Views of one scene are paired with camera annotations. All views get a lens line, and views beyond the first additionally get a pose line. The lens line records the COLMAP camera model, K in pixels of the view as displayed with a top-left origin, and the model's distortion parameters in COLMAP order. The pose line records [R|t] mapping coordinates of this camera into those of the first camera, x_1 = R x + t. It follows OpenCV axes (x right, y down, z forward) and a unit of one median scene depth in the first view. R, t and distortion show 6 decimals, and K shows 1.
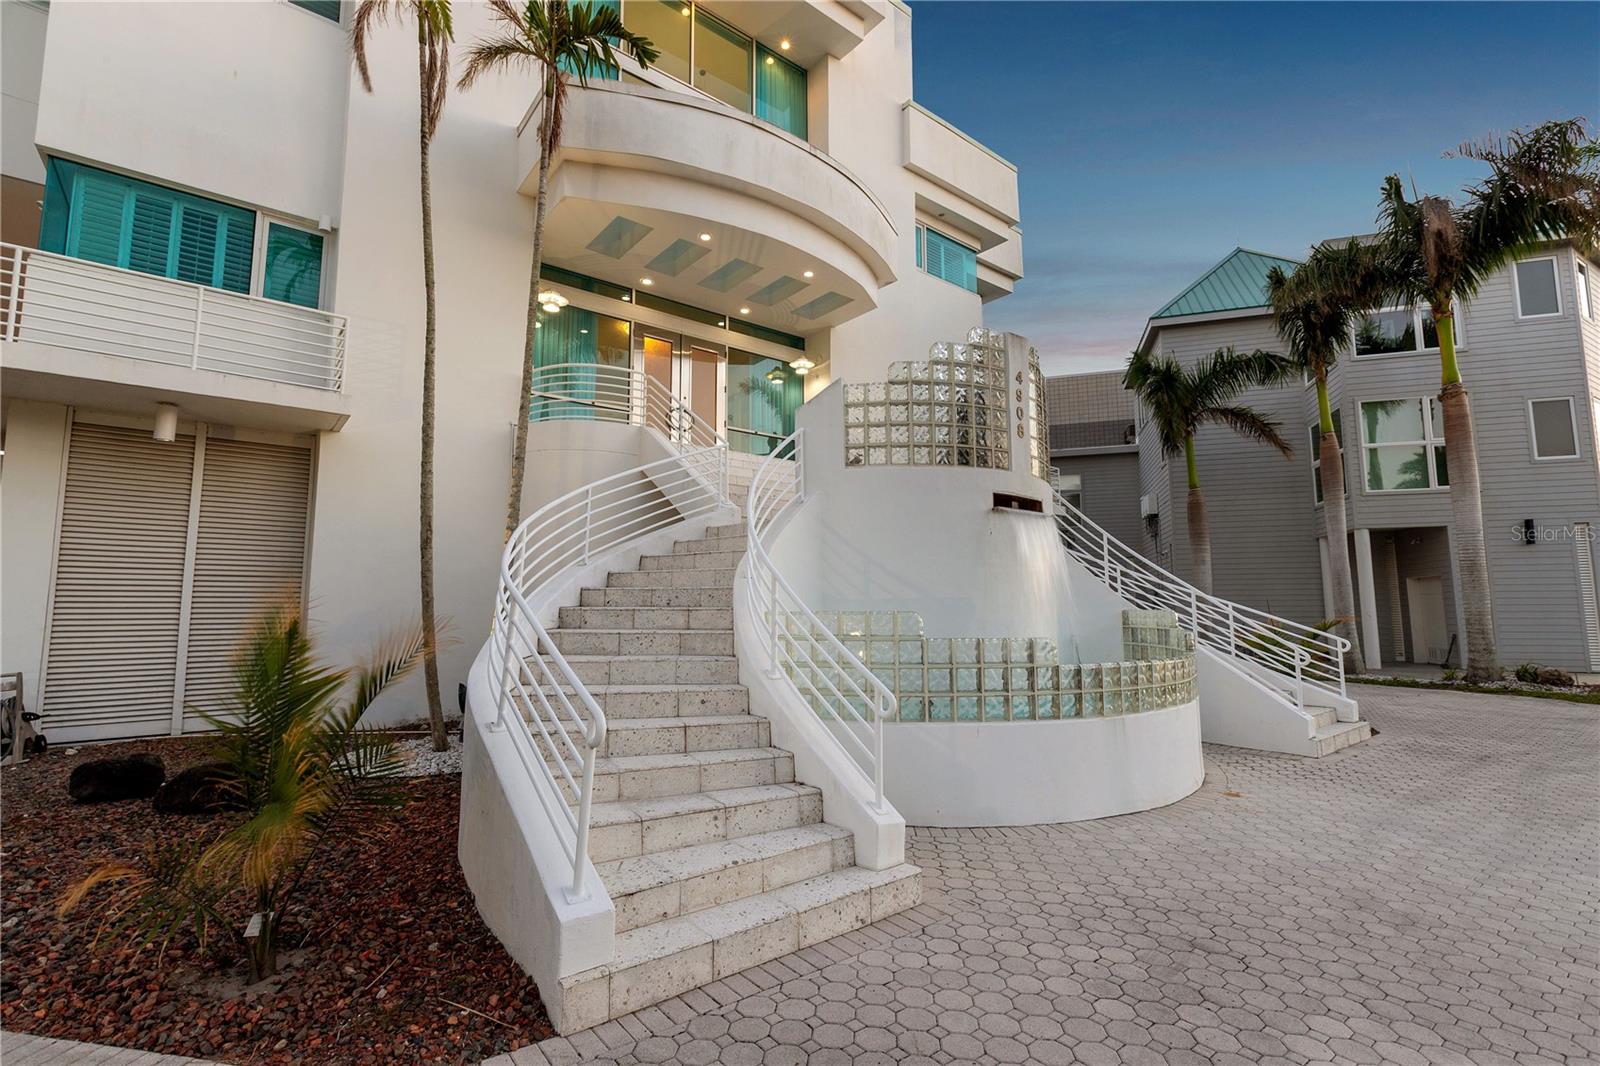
lens RADIAL K [[713.9, 0, 798.8], [0, 713.9, 535.4], [0, 0, 1]] dist [0.000953, -0.000099]
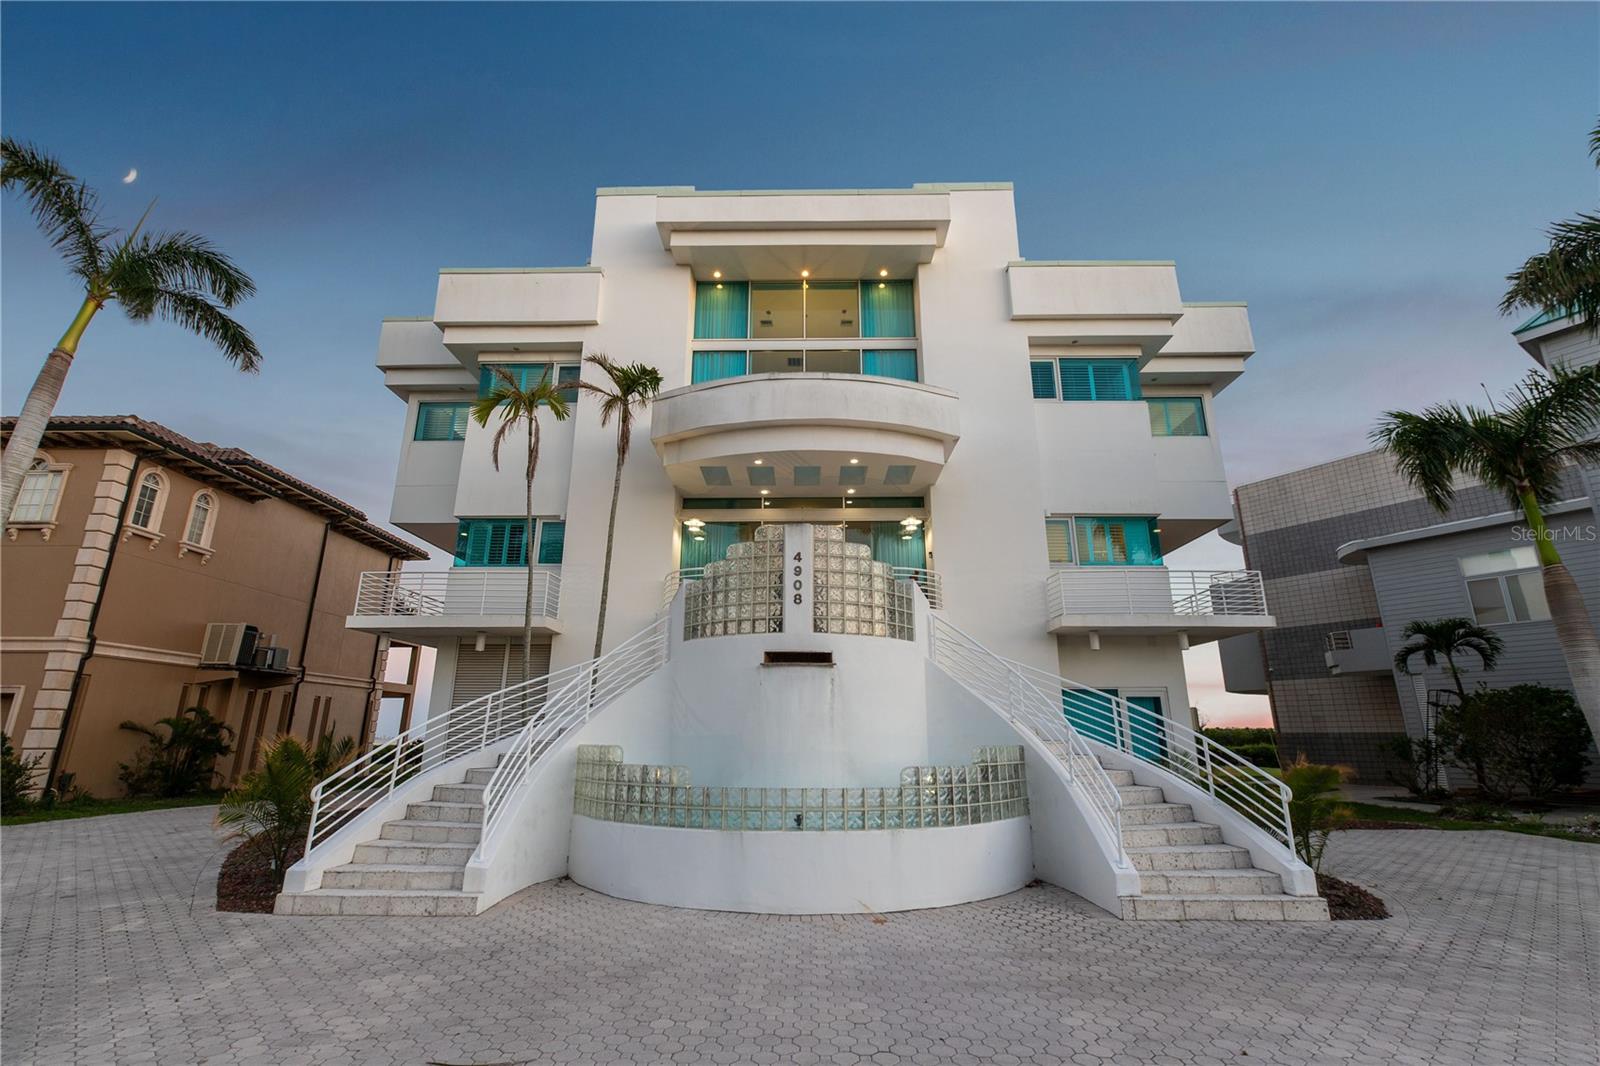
lens RADIAL K [[713.9, 0, 801.2], [0, 713.9, 533.2], [0, 0, 1]] dist [0.000953, -0.000099]
pose [[0.783890, -0.173142, -0.596271, 0.827910], [0.062727, 0.977503, -0.201377, -0.003247], [0.617723, 0.120455, 0.777115, -0.000251]]
